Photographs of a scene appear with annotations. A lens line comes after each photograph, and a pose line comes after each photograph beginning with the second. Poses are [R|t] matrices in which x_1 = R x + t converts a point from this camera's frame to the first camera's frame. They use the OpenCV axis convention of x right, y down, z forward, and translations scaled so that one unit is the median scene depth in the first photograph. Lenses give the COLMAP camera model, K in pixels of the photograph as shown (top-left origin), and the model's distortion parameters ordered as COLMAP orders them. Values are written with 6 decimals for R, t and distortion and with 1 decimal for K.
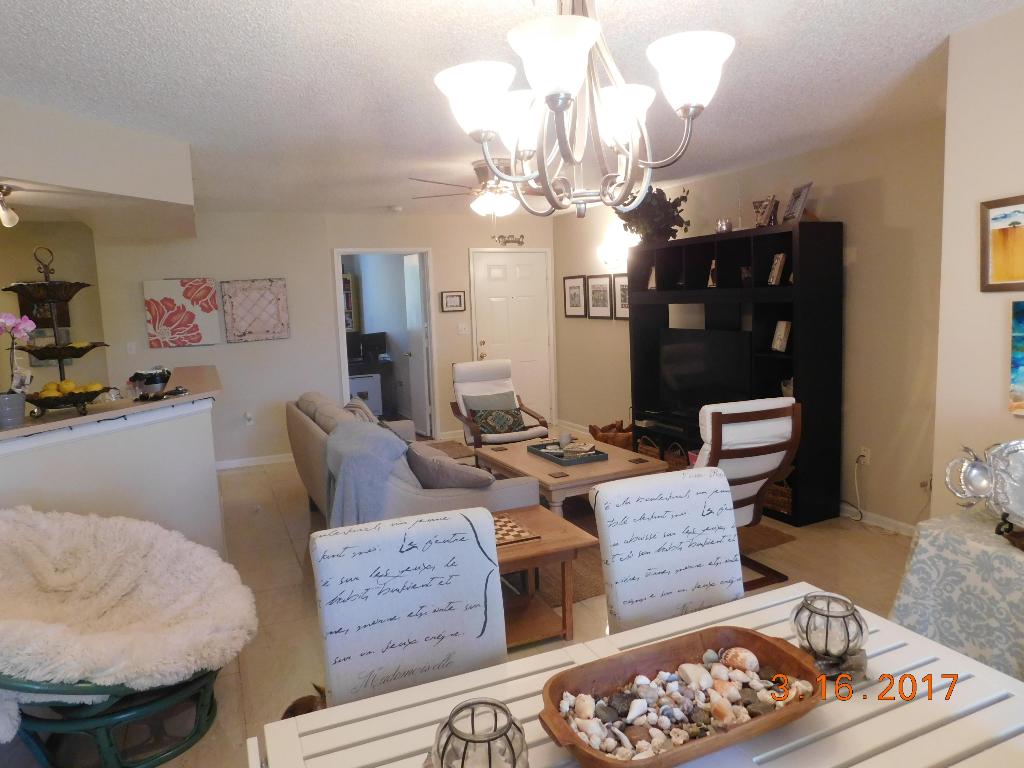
lens RADIAL K [[680.3, 0, 511.2], [0, 680.3, 380.4], [0, 0, 1]] dist [-0.065844, 0.054079]
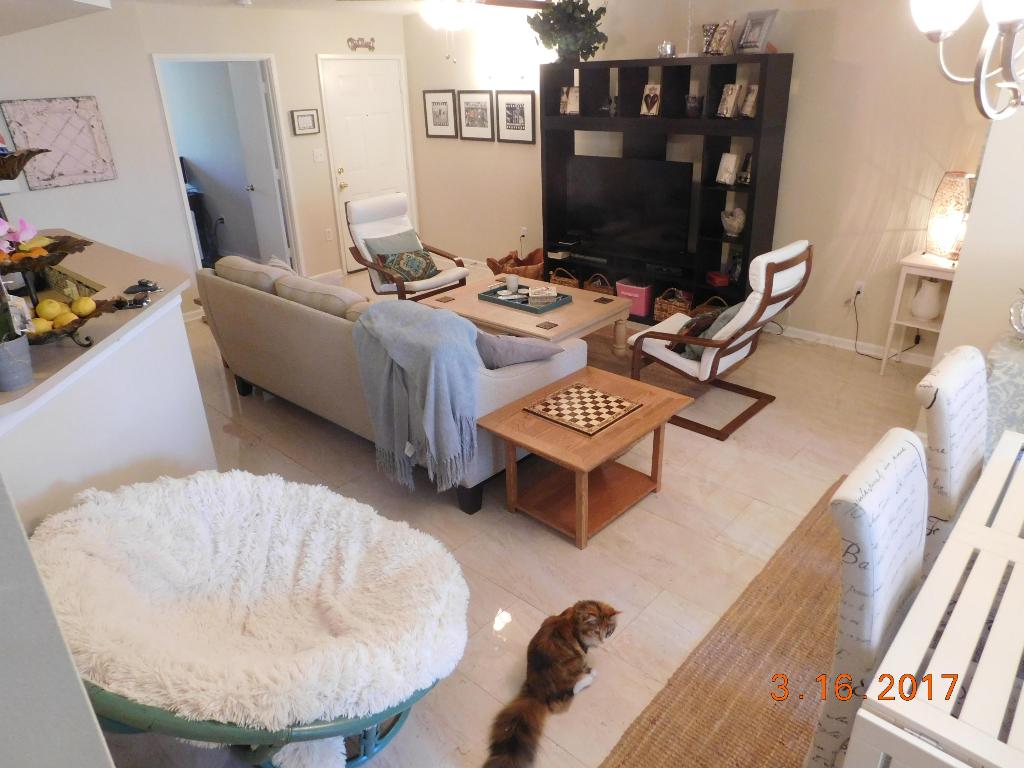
lens RADIAL K [[680.3, 0, 511.2], [0, 680.3, 380.4], [0, 0, 1]] dist [-0.065844, 0.054079]
pose [[0.920951, -0.148155, 0.360416, -0.234744], [0.040097, 0.956024, 0.290534, -0.049020], [-0.387611, -0.253116, 0.886392, 0.091415]]
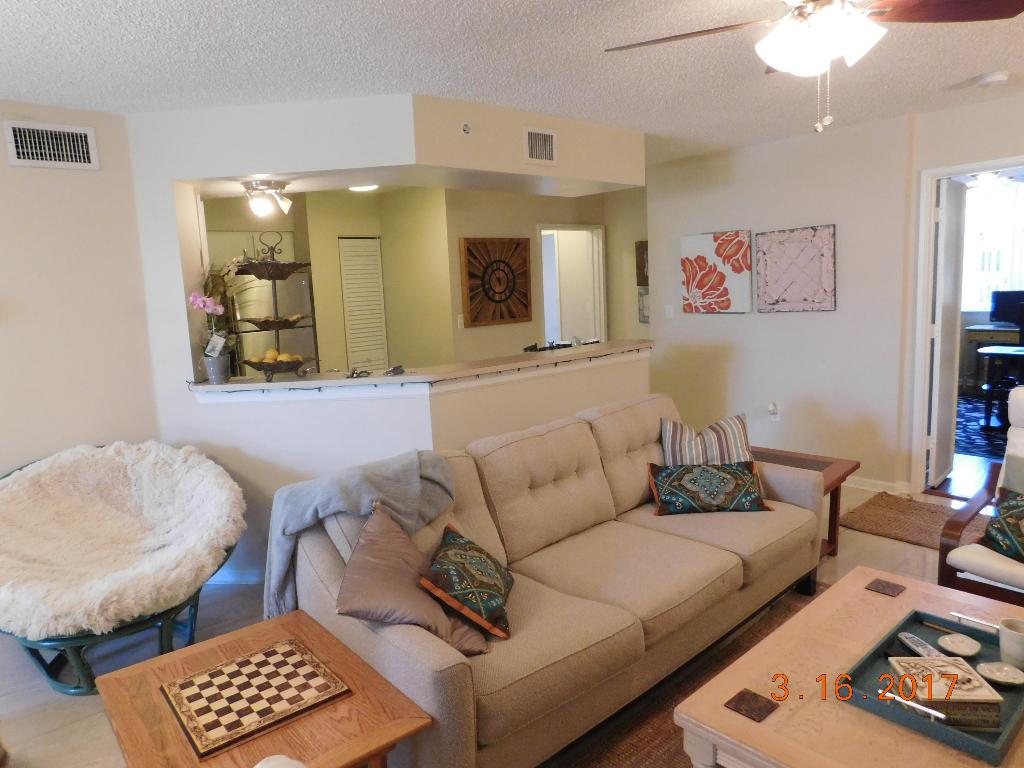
lens RADIAL K [[680.3, 0, 511.2], [0, 680.3, 380.4], [0, 0, 1]] dist [-0.065844, 0.054079]
pose [[0.287220, 0.158082, -0.944730, 0.260643], [-0.077025, 0.986905, 0.141722, -0.068267], [0.954763, 0.032062, 0.295635, 0.506880]]
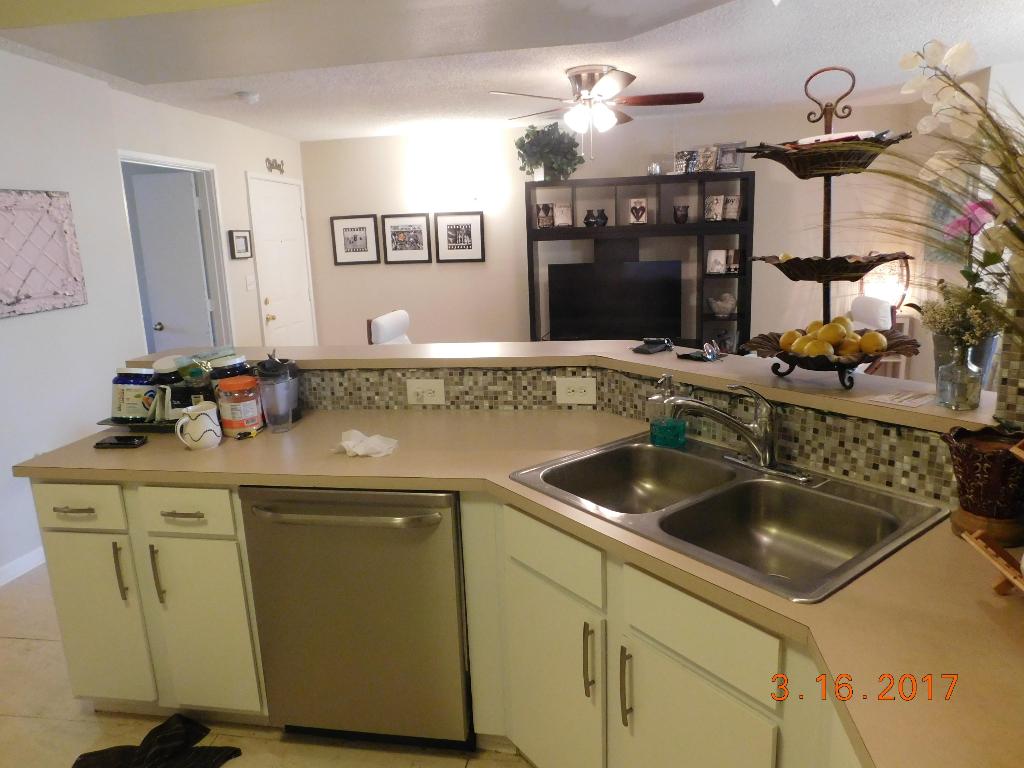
lens RADIAL K [[680.3, 0, 511.2], [0, 680.3, 380.4], [0, 0, 1]] dist [-0.065844, 0.054079]
pose [[0.550293, -0.156086, 0.820253, -0.629110], [0.118657, 0.987021, 0.108215, -0.021055], [-0.826497, 0.037779, 0.561672, 0.439112]]
